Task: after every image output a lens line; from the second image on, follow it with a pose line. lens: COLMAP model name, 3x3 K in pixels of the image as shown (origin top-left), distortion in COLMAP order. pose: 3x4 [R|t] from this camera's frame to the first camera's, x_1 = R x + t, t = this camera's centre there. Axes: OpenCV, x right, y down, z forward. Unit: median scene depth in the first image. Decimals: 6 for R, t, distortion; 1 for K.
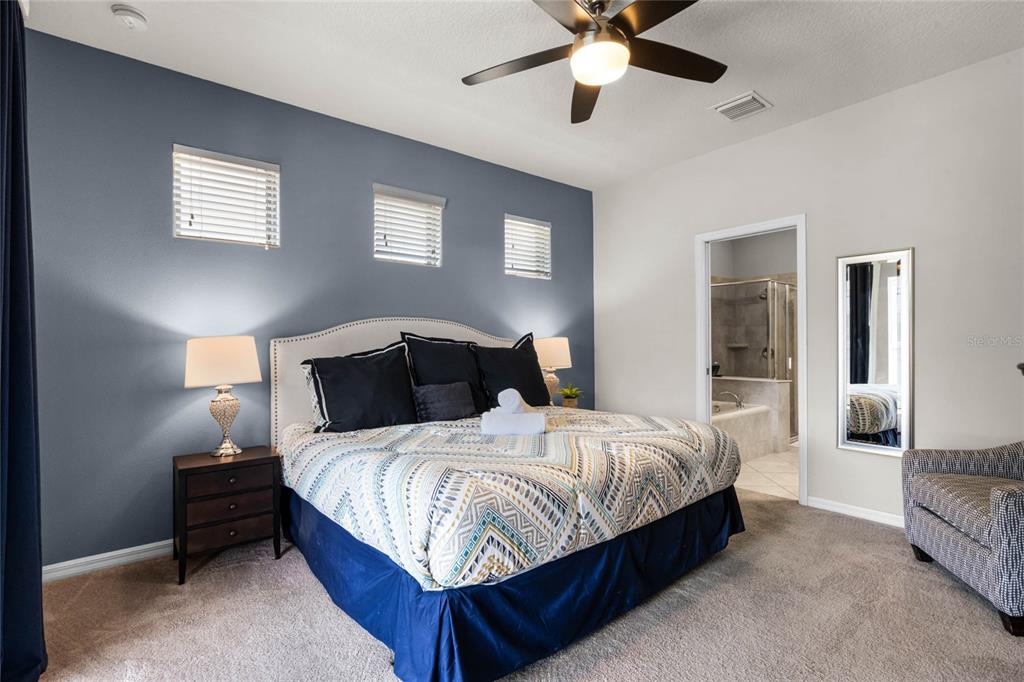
lens RADIAL K [[491.5, 0, 510.4], [0, 491.5, 341.7], [0, 0, 1]] dist [0.001079, 0.000033]
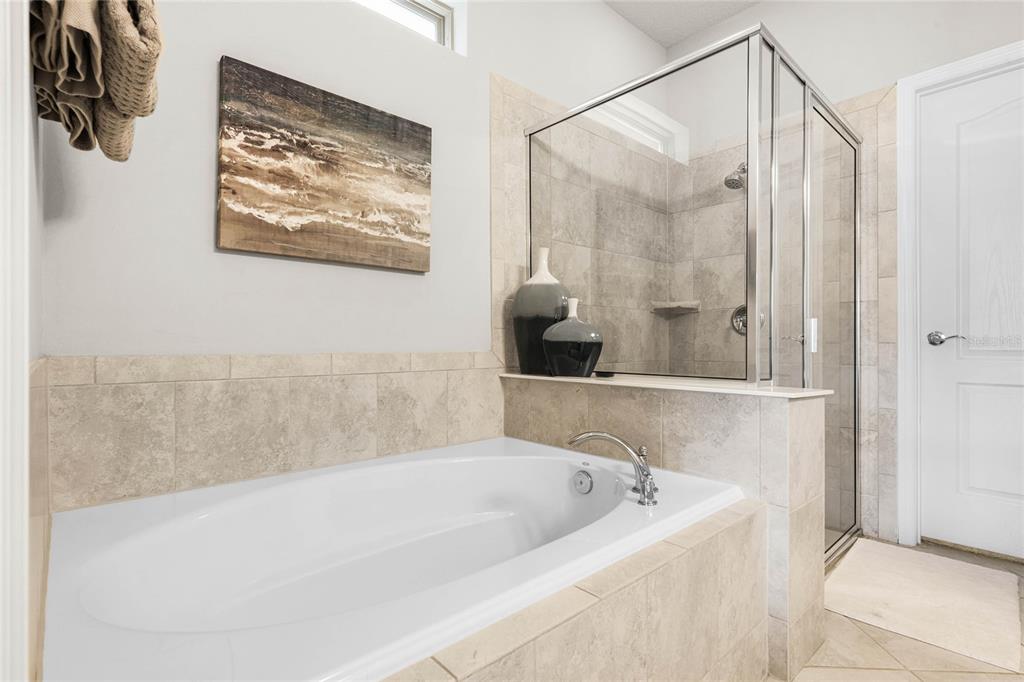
lens RADIAL K [[491.5, 0, 513.5], [0, 491.5, 343.6], [0, 0, 1]] dist [0.001079, 0.000033]
pose [[0.998640, 0.007779, 0.051543, 0.304195], [-0.007571, 0.999962, -0.004229, 0.044155], [-0.051574, 0.003833, 0.998662, 0.589771]]
